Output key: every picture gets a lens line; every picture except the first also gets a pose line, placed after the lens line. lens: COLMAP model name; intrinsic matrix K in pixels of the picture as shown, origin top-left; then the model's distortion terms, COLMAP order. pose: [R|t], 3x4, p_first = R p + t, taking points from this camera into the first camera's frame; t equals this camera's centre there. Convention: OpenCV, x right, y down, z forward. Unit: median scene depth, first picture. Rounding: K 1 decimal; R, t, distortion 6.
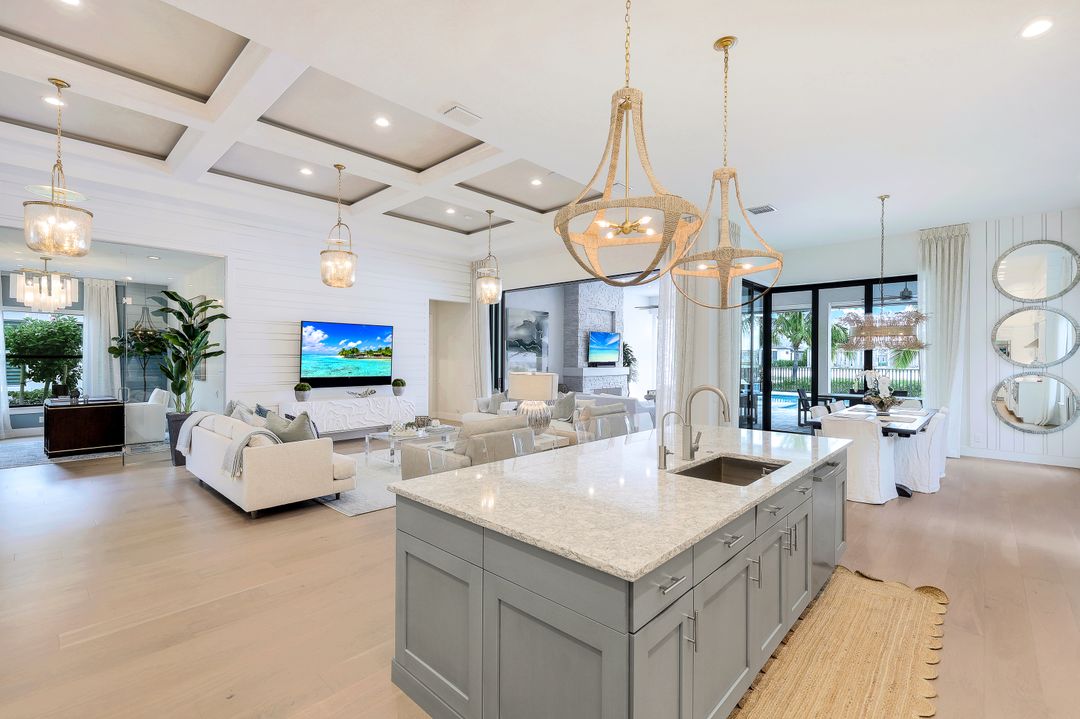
lens RADIAL K [[478.0, 0, 535.7], [0, 478.0, 357.8], [0, 0, 1]] dist [0.000344, -0.000323]
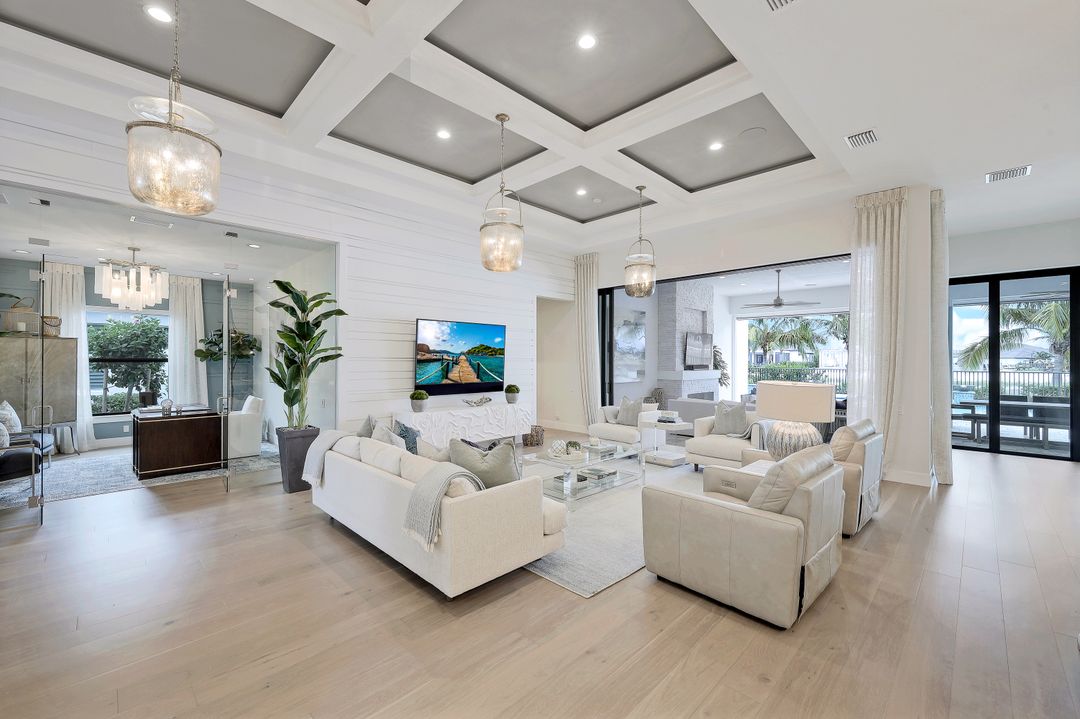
lens RADIAL K [[439.0, 0, 534.2], [0, 439.0, 359.4], [0, 0, 1]] dist [-0.003111, -0.000207]
pose [[0.999285, -0.002078, -0.037757, -0.249648], [0.002023, 0.999997, -0.001497, -0.001915], [0.037760, 0.001420, 0.999286, 0.214851]]
